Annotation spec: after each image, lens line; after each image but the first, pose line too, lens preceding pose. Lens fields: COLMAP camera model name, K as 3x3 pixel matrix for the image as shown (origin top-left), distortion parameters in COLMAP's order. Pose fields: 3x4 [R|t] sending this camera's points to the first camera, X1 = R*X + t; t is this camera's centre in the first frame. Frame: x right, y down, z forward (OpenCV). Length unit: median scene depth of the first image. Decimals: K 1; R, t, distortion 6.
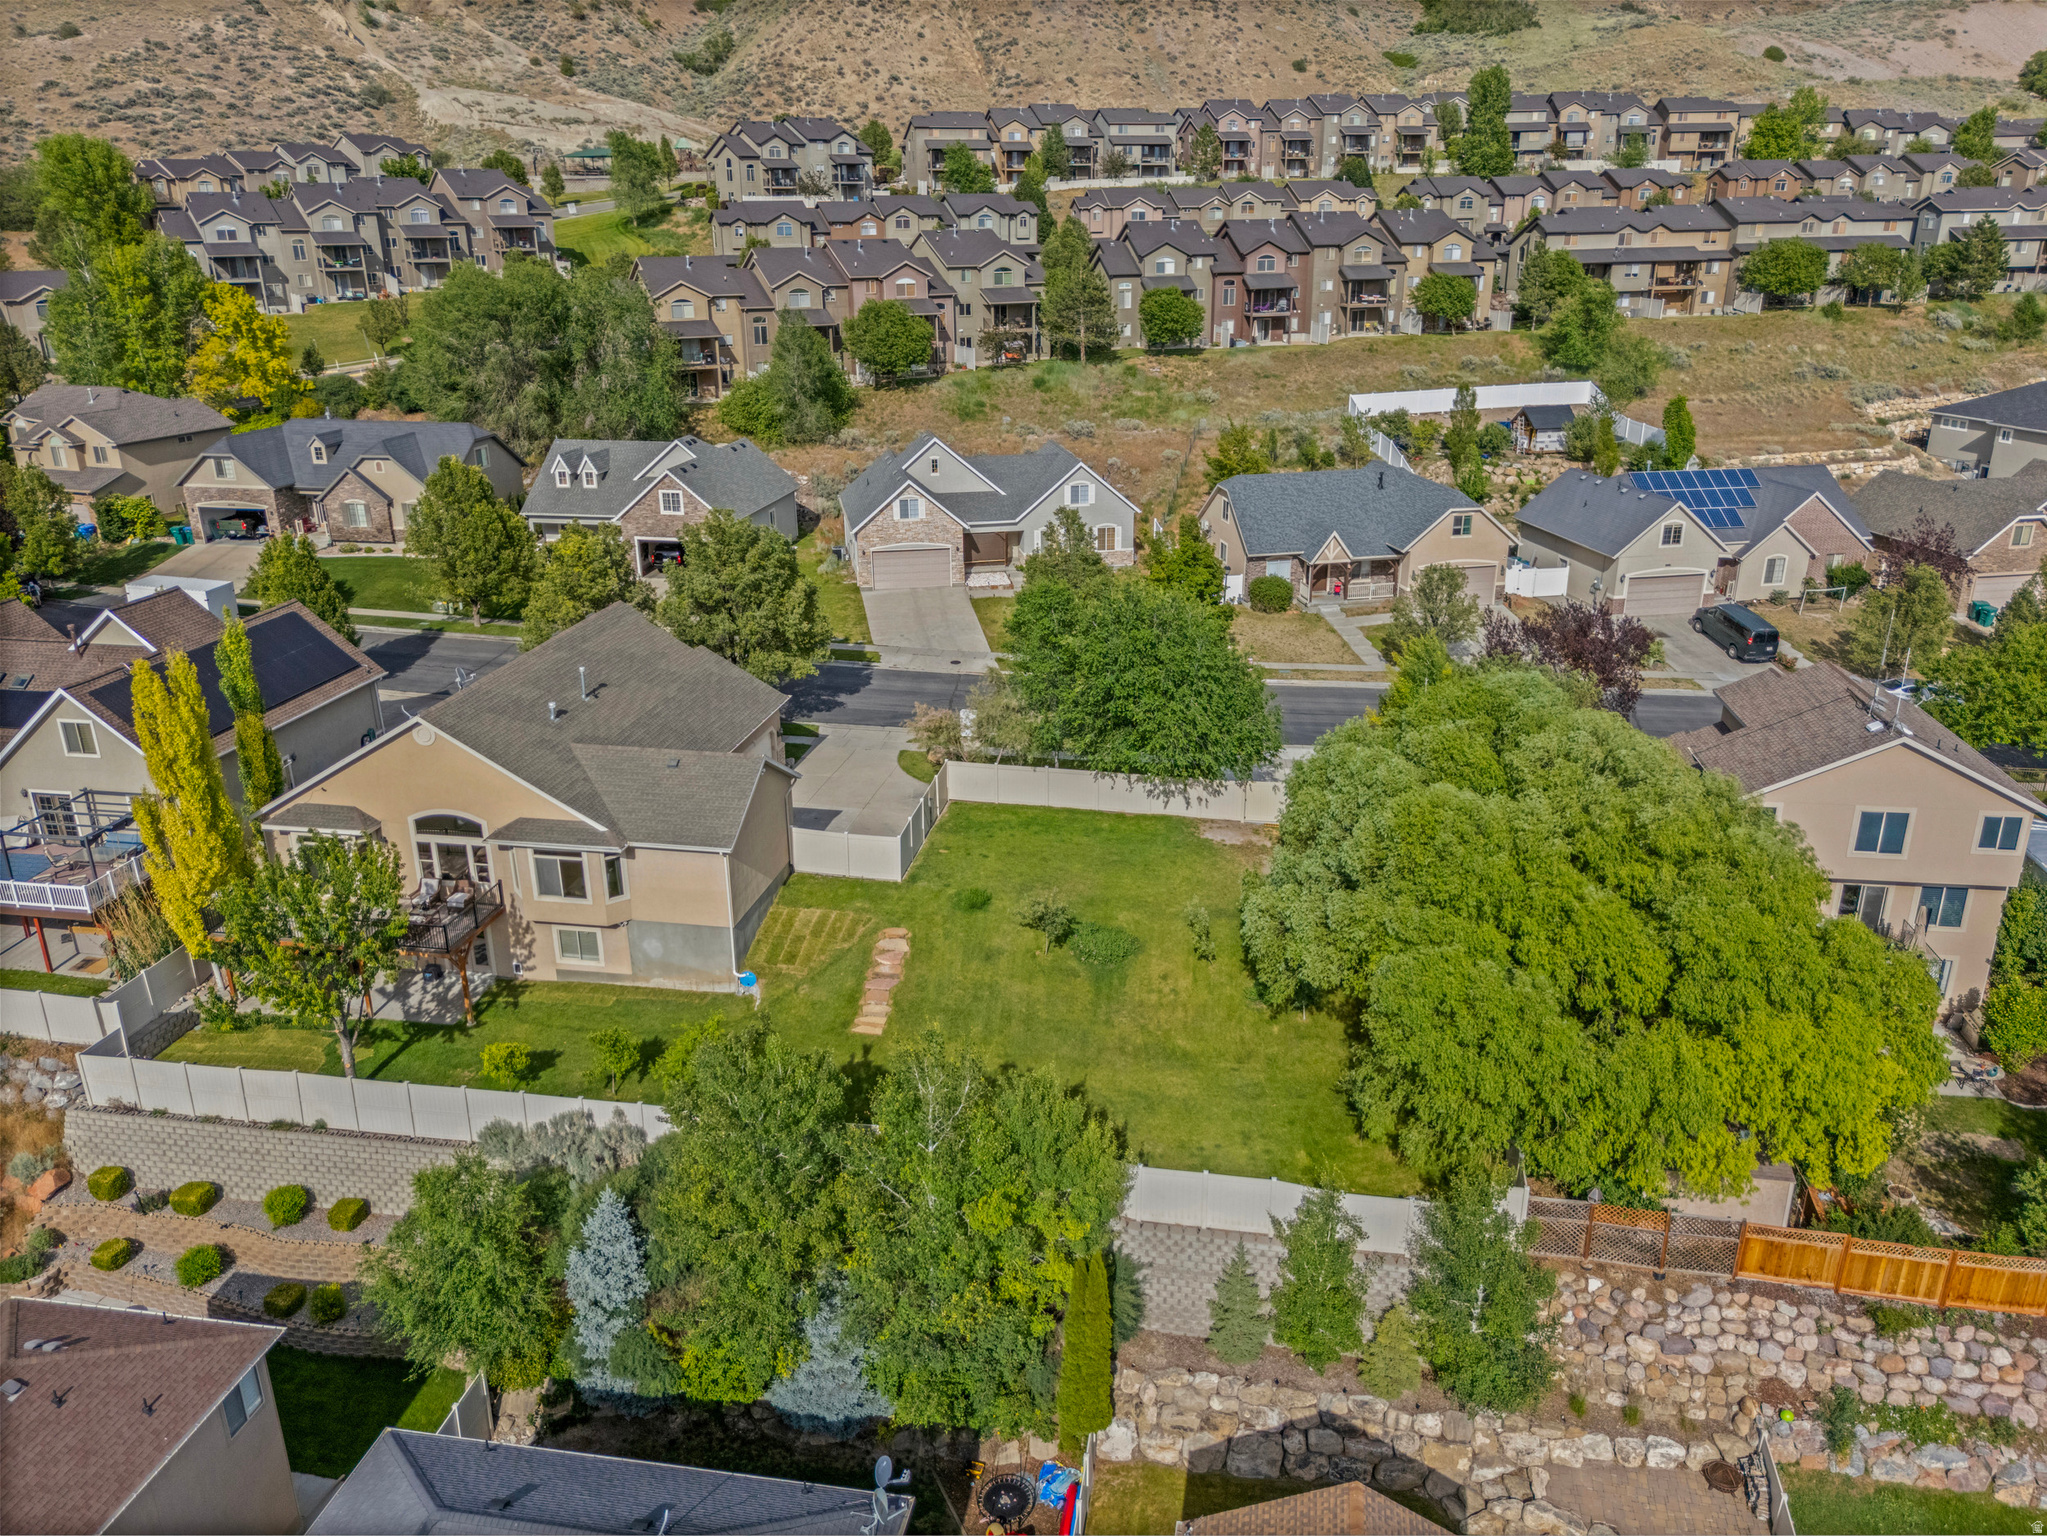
lens RADIAL K [[1506.5, 0, 1024.6], [0, 1506.5, 765.6], [0, 0, 1]] dist [0.065824, -0.054653]
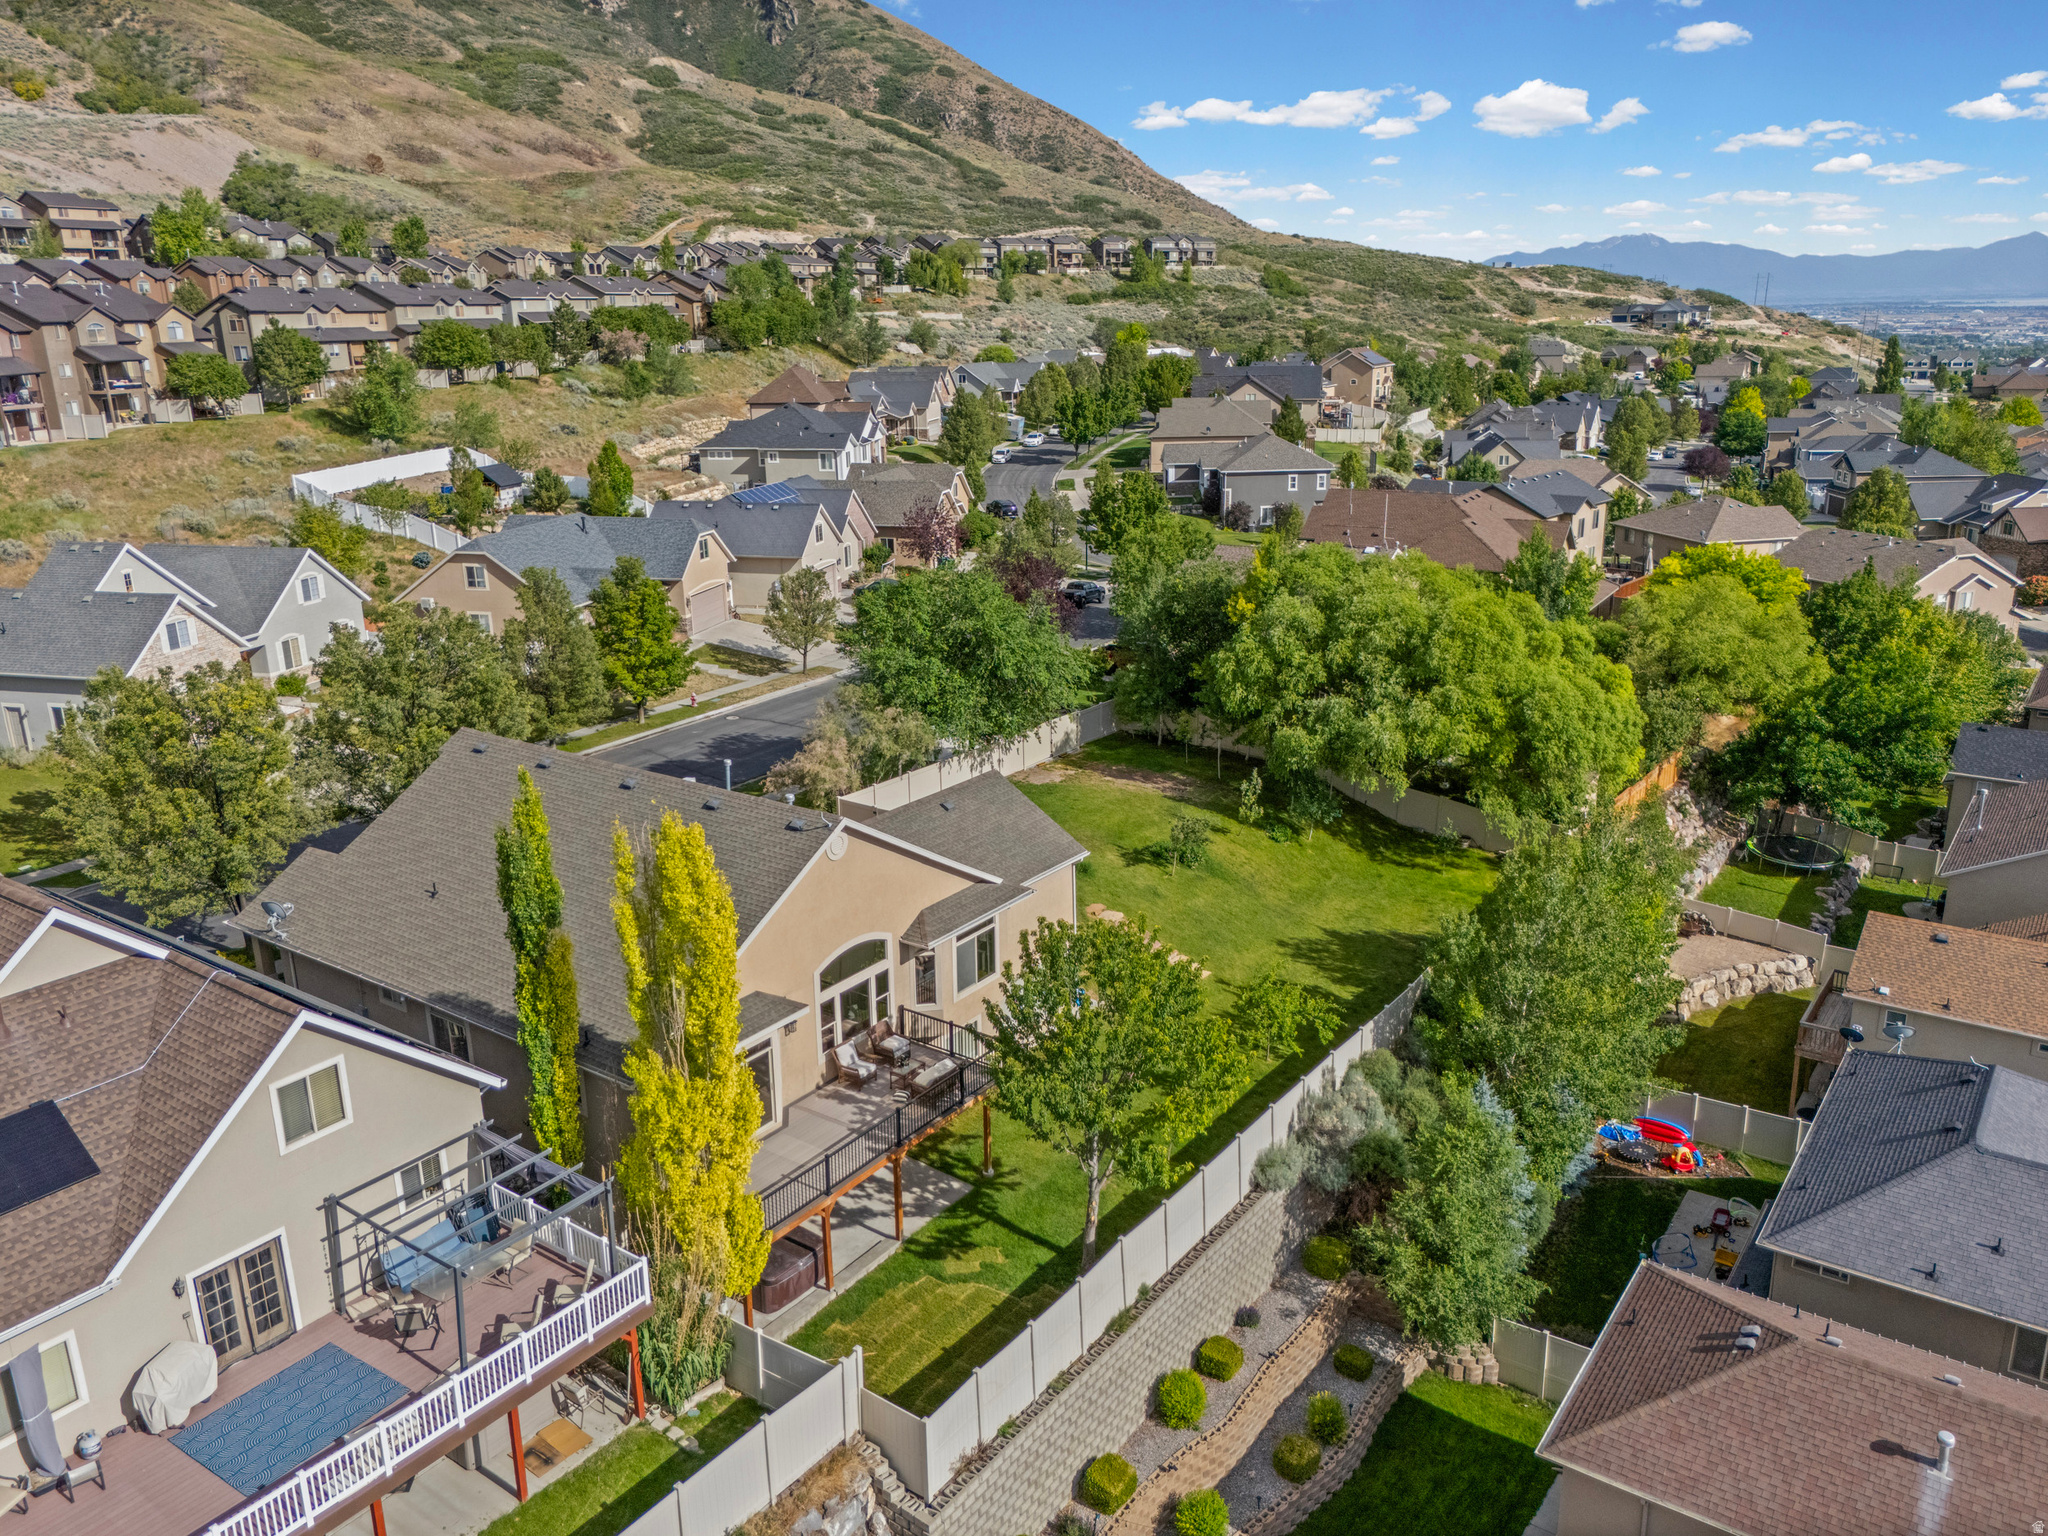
lens RADIAL K [[1537.6, 0, 1030.3], [0, 1537.6, 760.1], [0, 0, 1]] dist [0.071897, -0.055240]
pose [[0.435900, -0.255751, 0.862892, -0.546289], [0.330749, 0.937204, 0.110694, -0.061009], [-0.837016, 0.237149, 0.493117, 0.298393]]
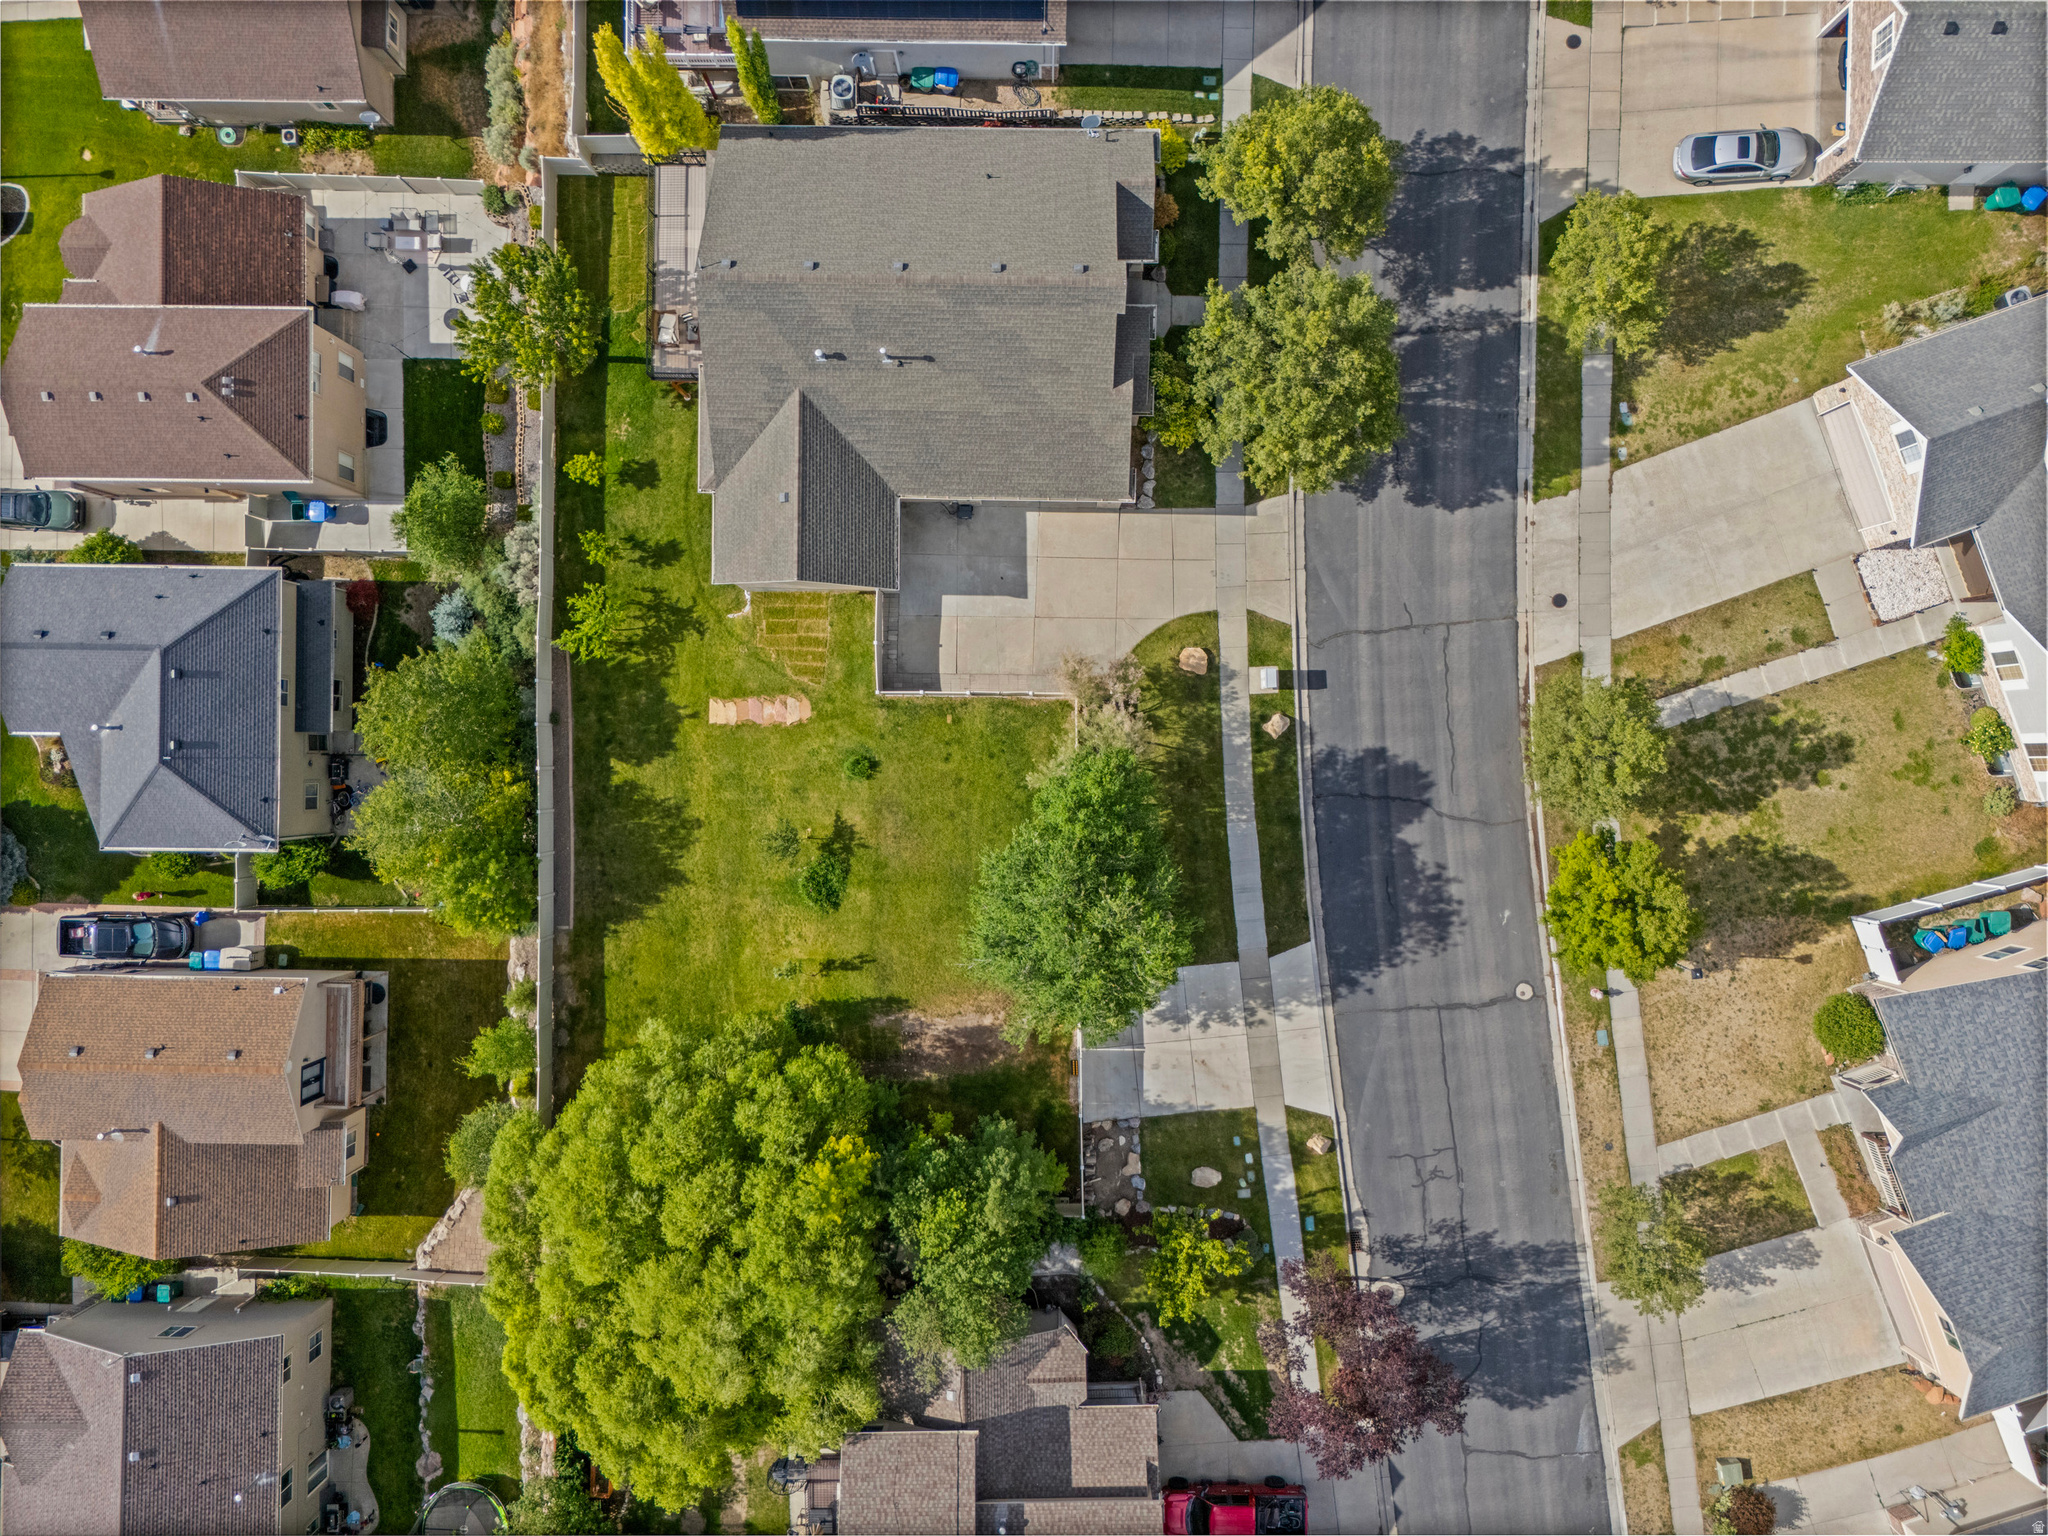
lens RADIAL K [[1512.0, 0, 1032.8], [0, 1512.0, 760.3], [0, 0, 1]] dist [0.066853, -0.056253]
pose [[0.164223, 0.986415, 0.004155, -0.012736], [-0.331926, 0.051293, 0.941910, -0.612566], [0.928900, -0.156062, 0.335840, 0.440003]]
